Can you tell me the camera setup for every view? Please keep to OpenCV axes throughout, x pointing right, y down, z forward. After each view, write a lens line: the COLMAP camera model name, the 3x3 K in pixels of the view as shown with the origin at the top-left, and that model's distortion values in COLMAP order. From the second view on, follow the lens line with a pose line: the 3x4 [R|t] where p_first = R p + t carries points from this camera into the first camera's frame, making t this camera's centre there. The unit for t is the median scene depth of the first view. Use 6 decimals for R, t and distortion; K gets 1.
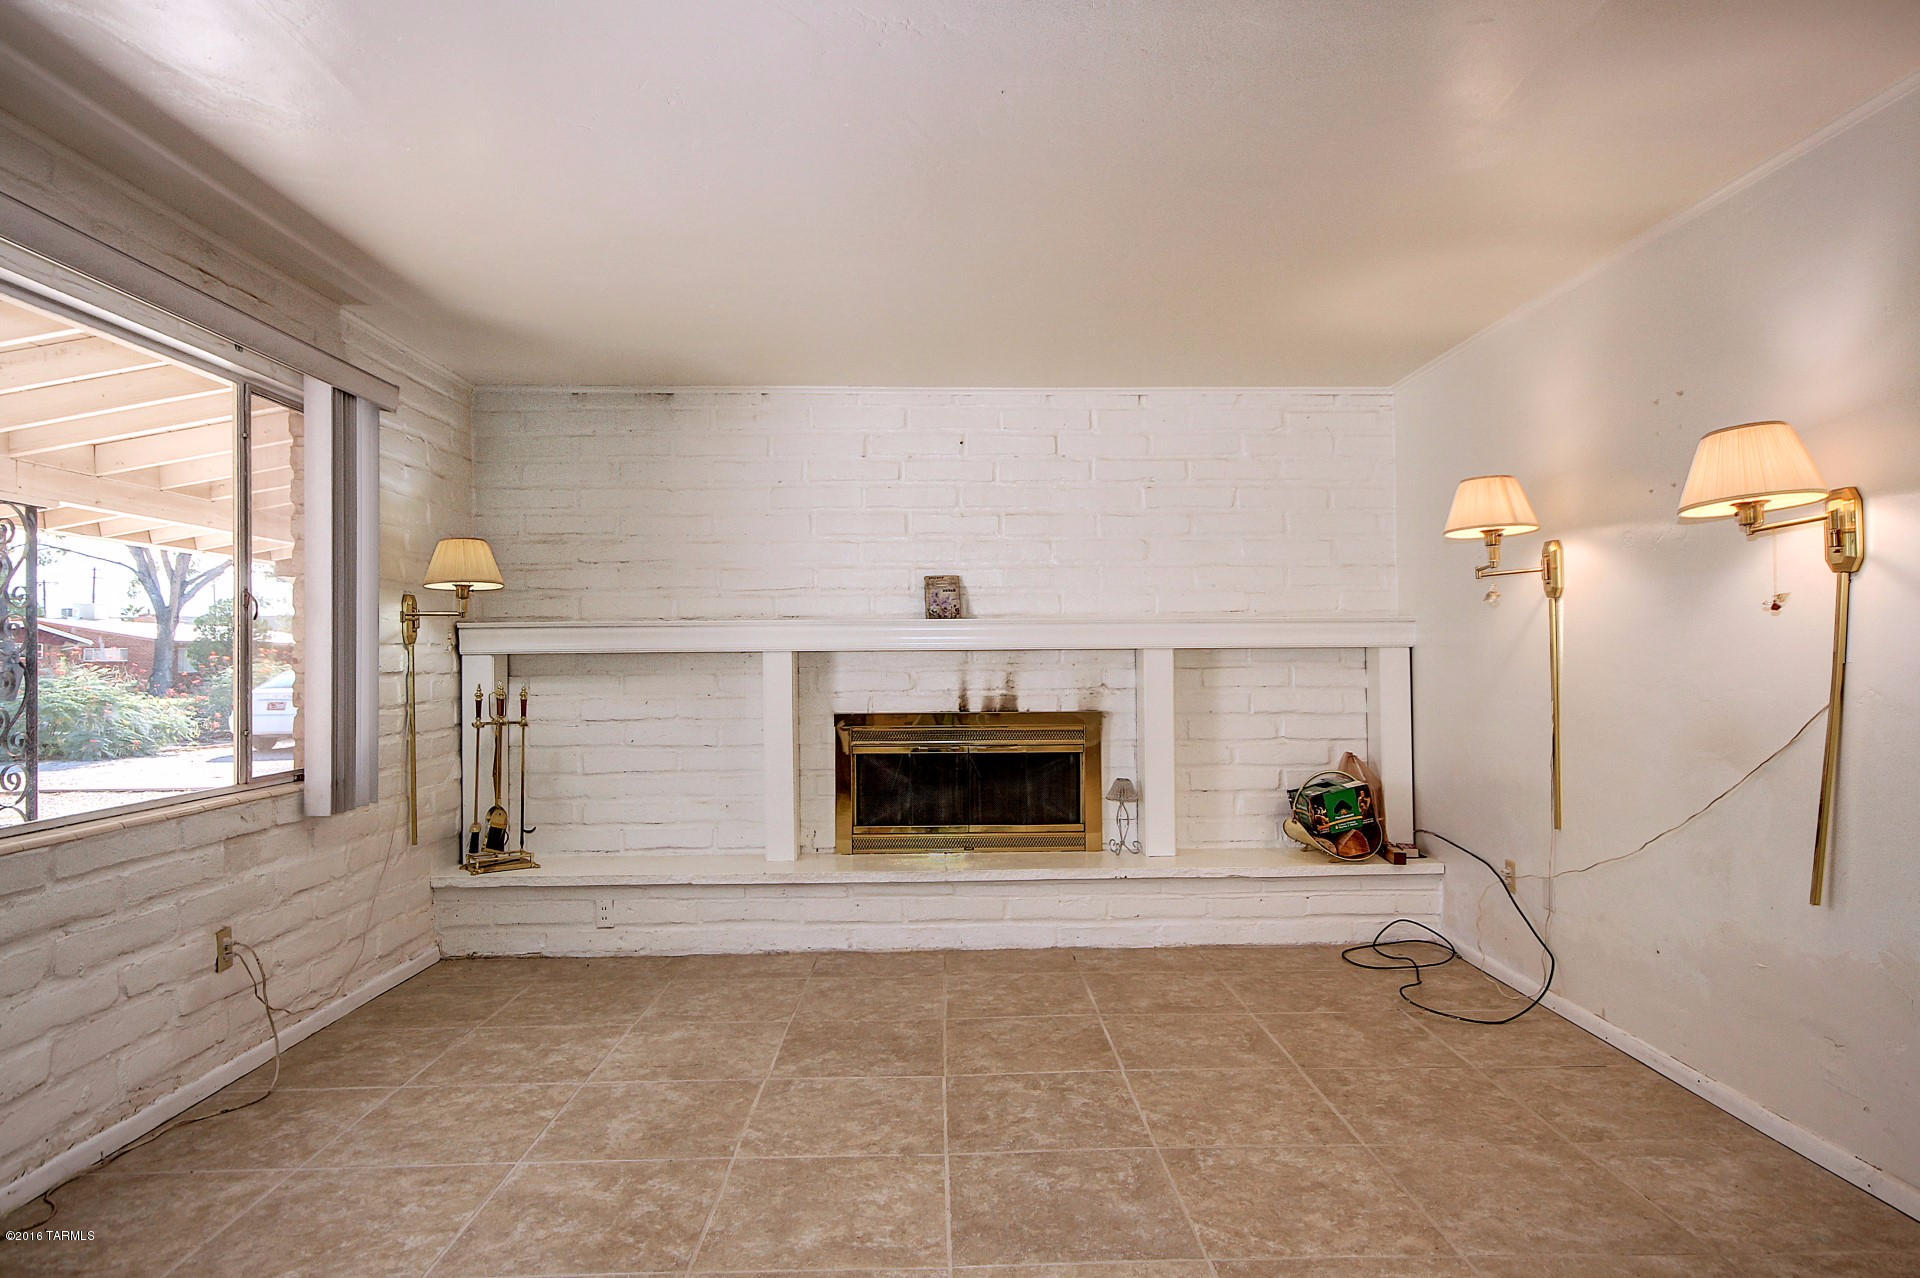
lens RADIAL K [[1167.8, 0, 950.1], [0, 1167.8, 639.5], [0, 0, 1]] dist [0.000458, 0.021654]
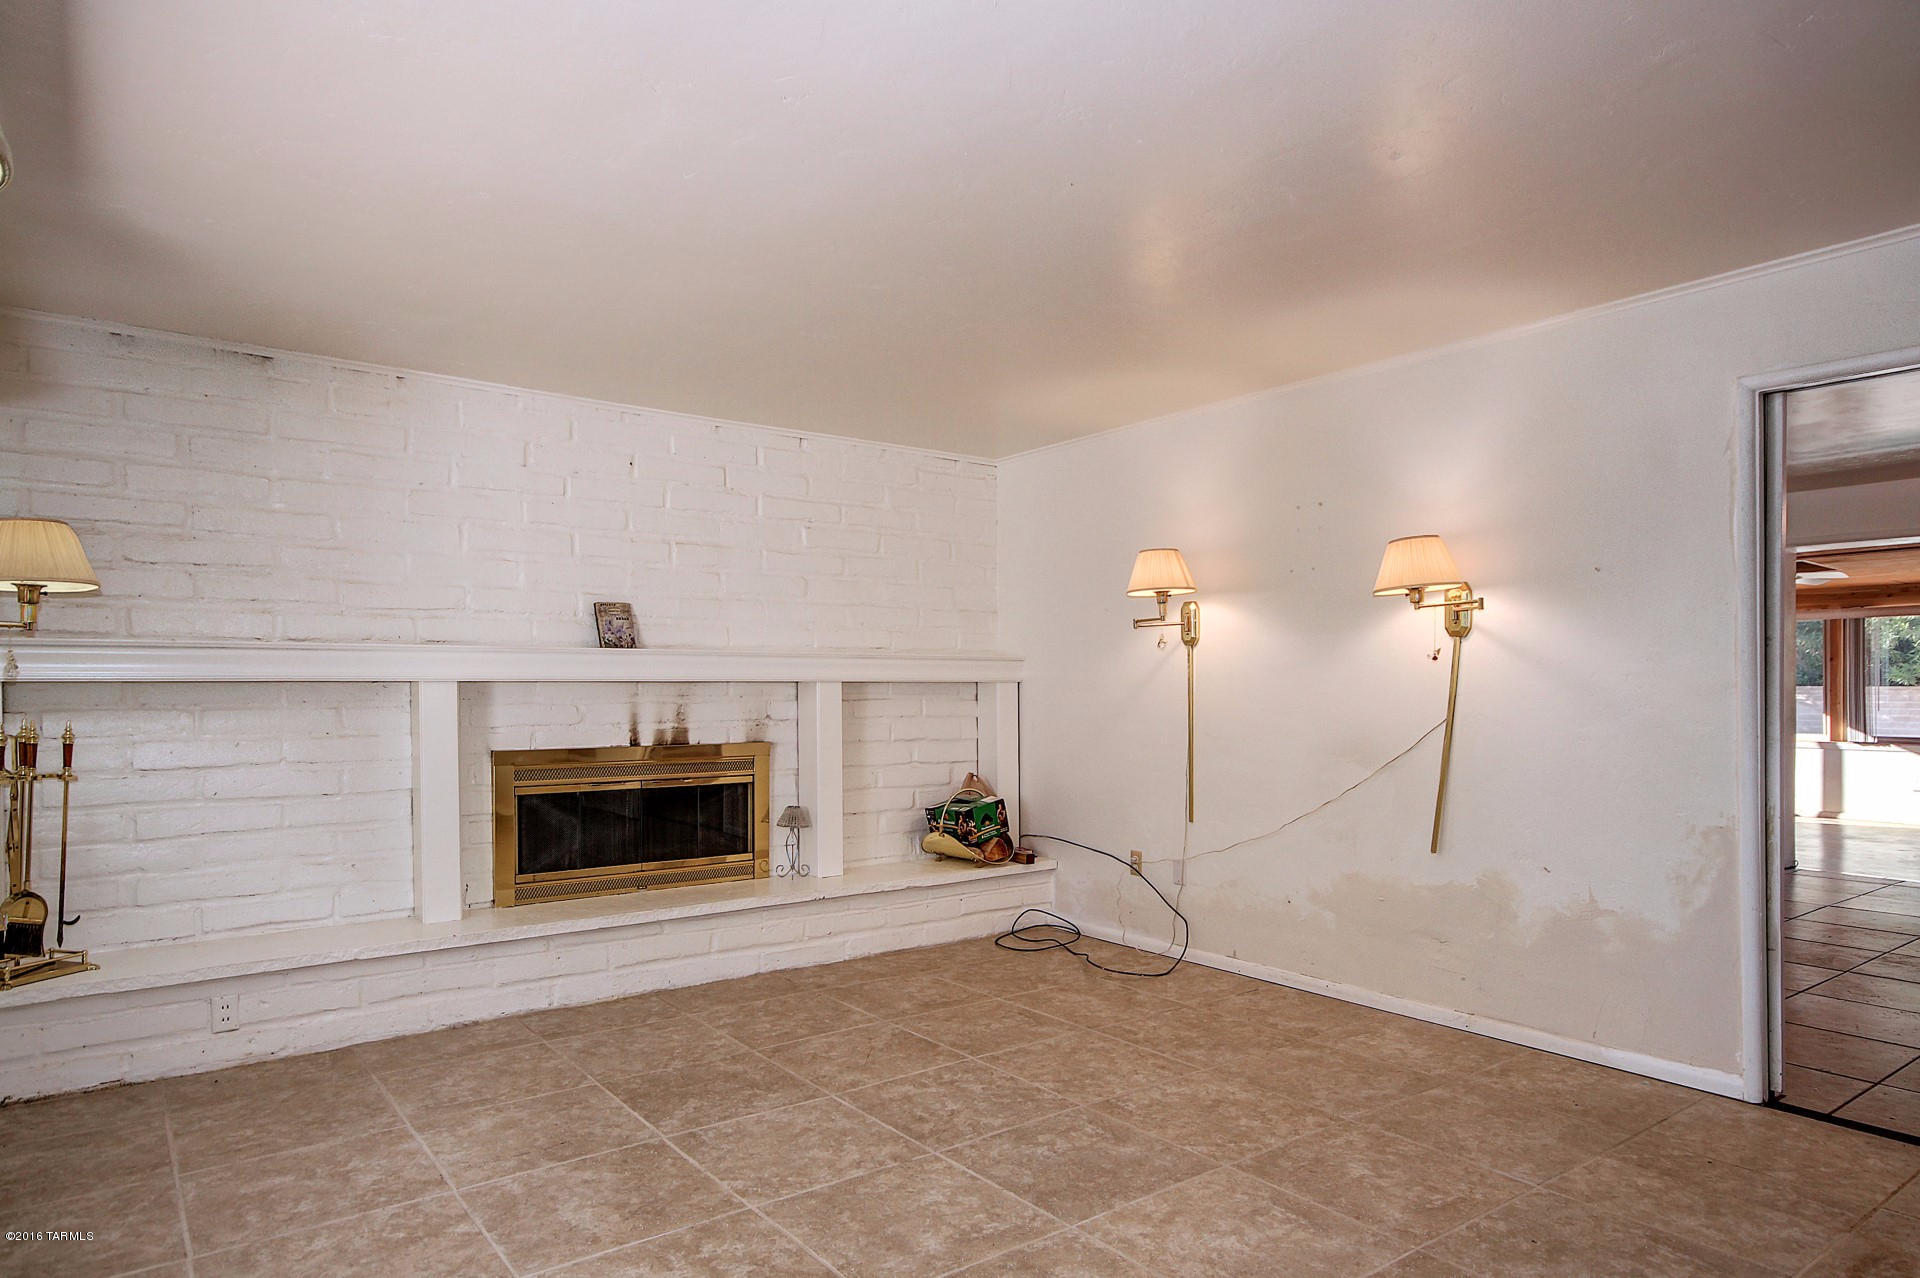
lens RADIAL K [[1165.1, 0, 961.1], [0, 1165.1, 697.1], [0, 0, 1]] dist [0.001646, 0.026636]
pose [[0.808791, 0.000546, 0.588096, -0.367837], [-0.012530, 0.999789, 0.016304, 0.003286], [-0.587963, -0.020555, 0.808627, 0.077948]]
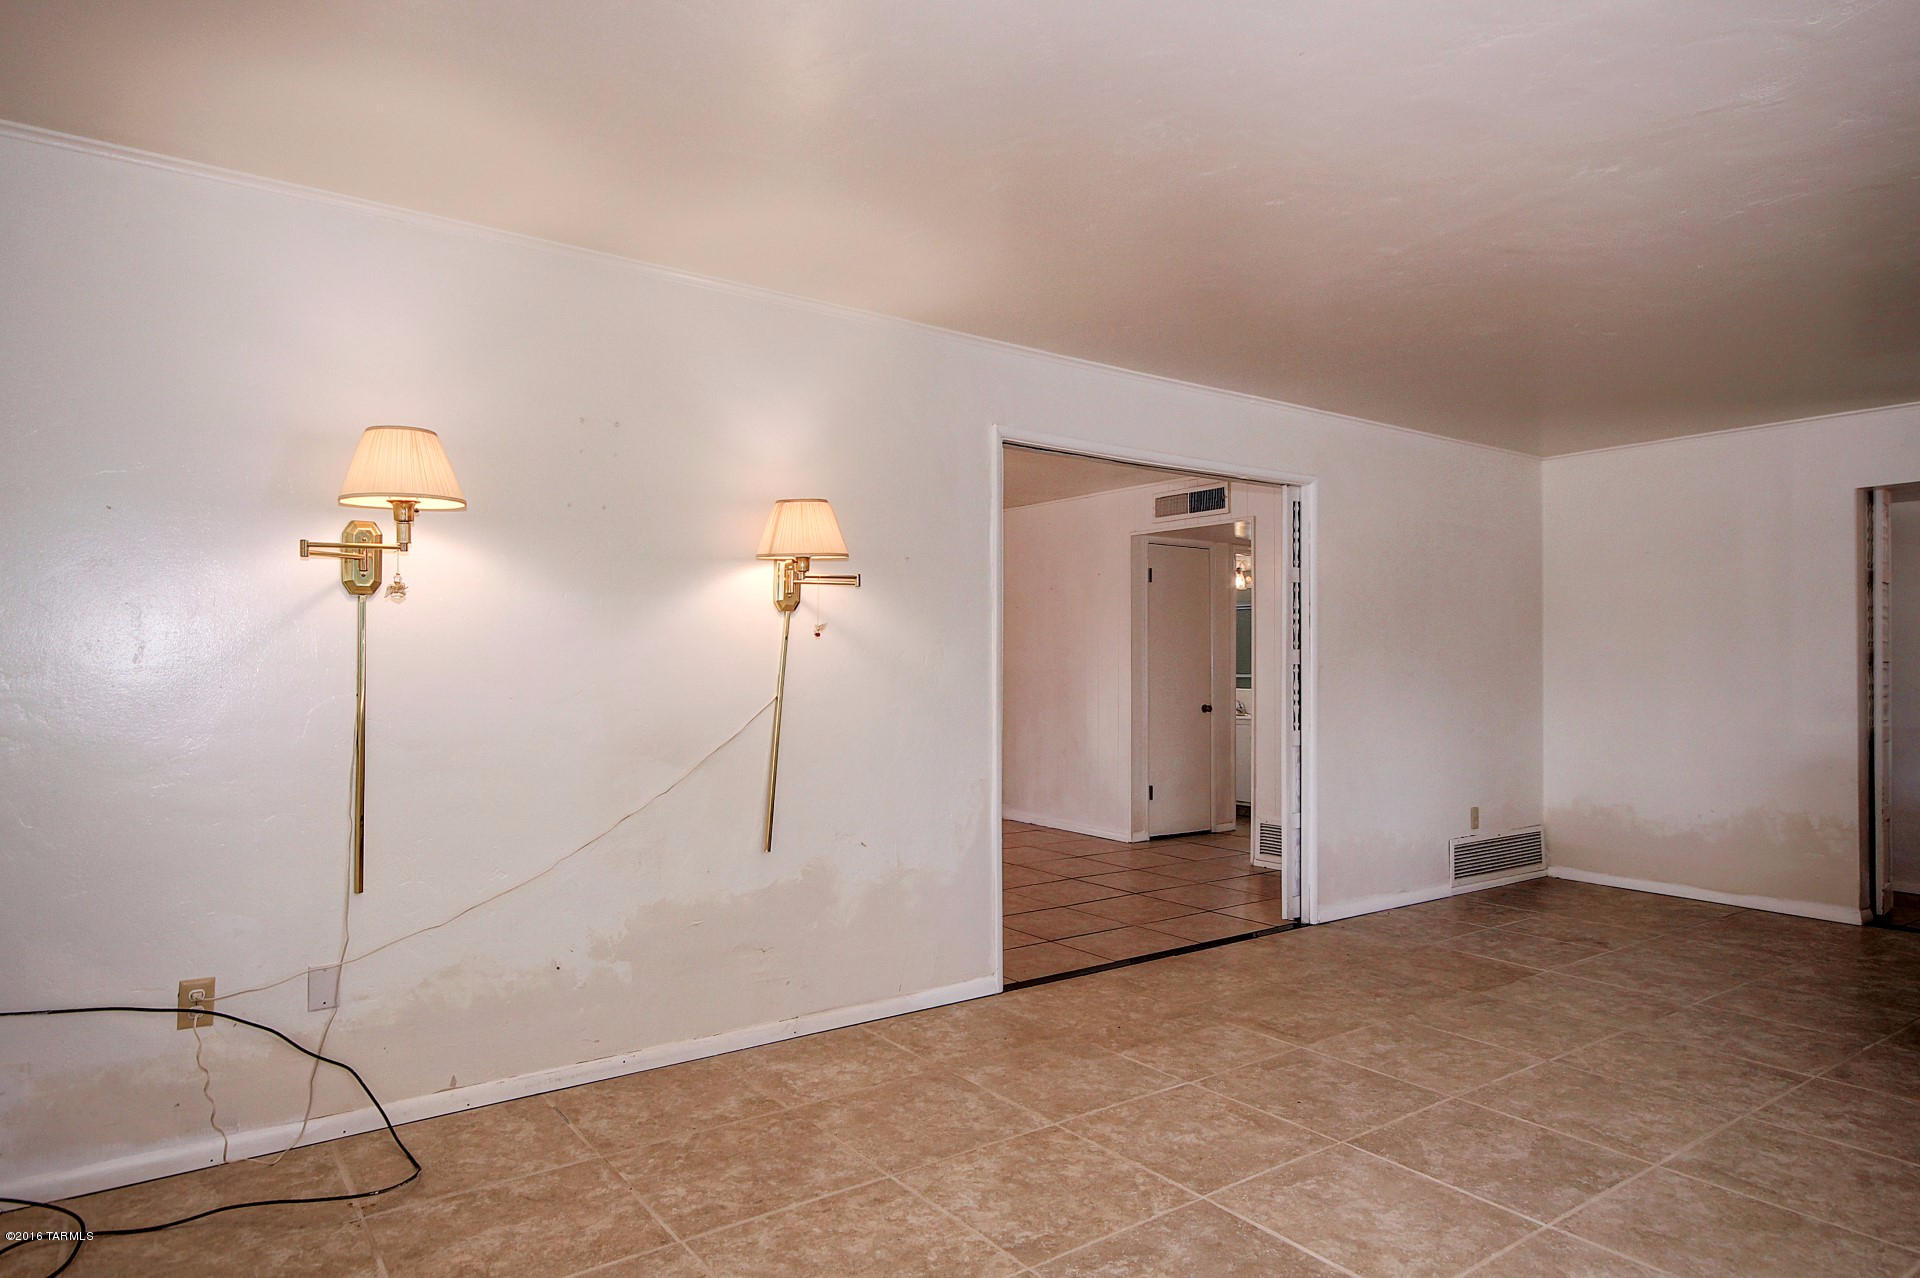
lens RADIAL K [[1167.8, 0, 950.1], [0, 1167.8, 639.5], [0, 0, 1]] dist [0.000458, 0.021654]
pose [[-0.594856, 0.026634, 0.803391, -0.274751], [-0.008781, 0.999176, -0.039626, 0.017087], [-0.803784, -0.030627, -0.594132, 0.924106]]
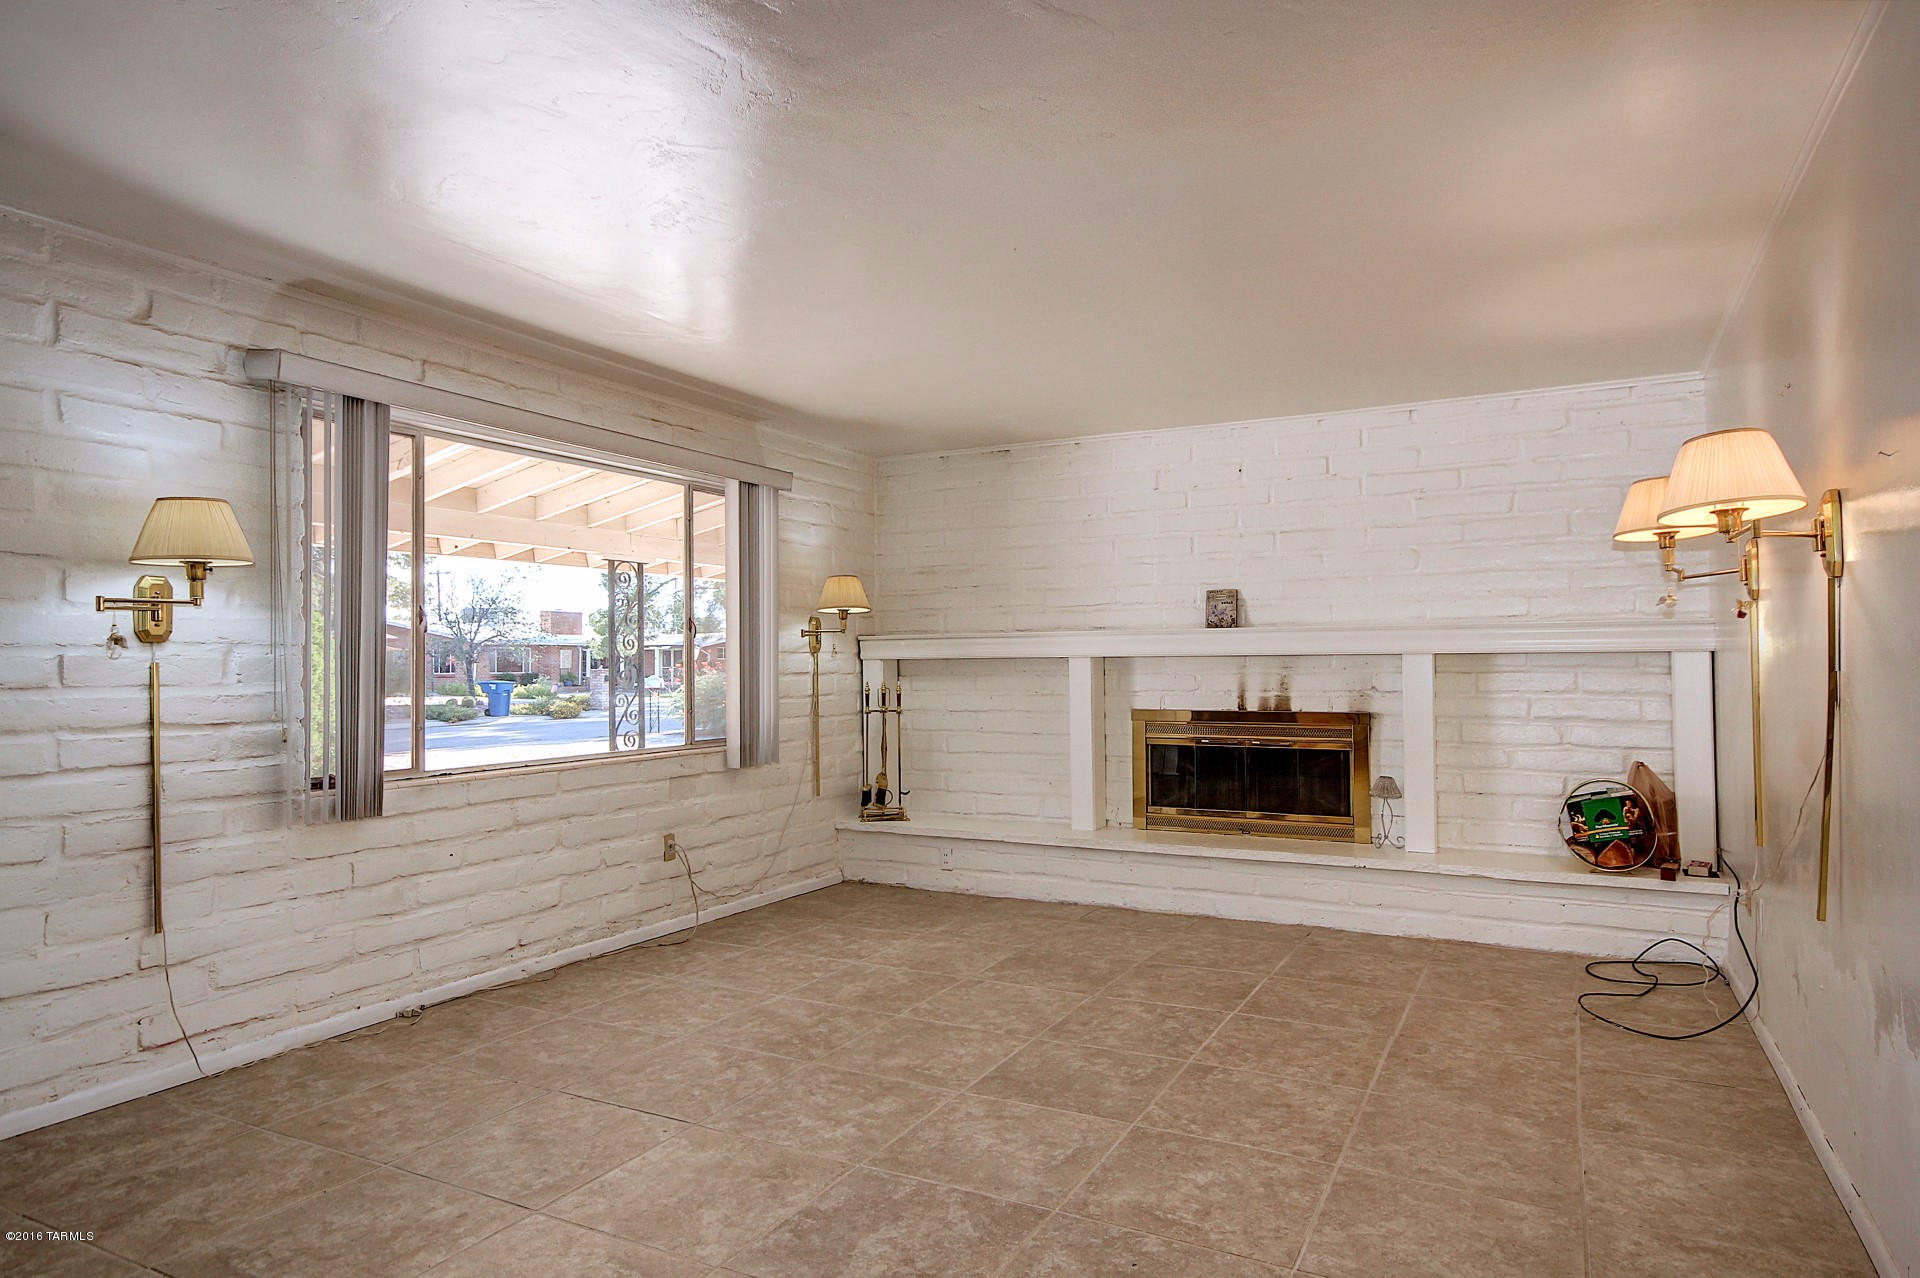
lens RADIAL K [[1128.2, 0, 911.6], [0, 1128.2, 643.8], [0, 0, 1]] dist [-0.000087, 0.015947]
pose [[0.861185, -0.007853, -0.508231, 0.319158], [0.008921, 0.999960, -0.000335, -0.004911], [0.508214, -0.004245, 0.861220, -0.104017]]
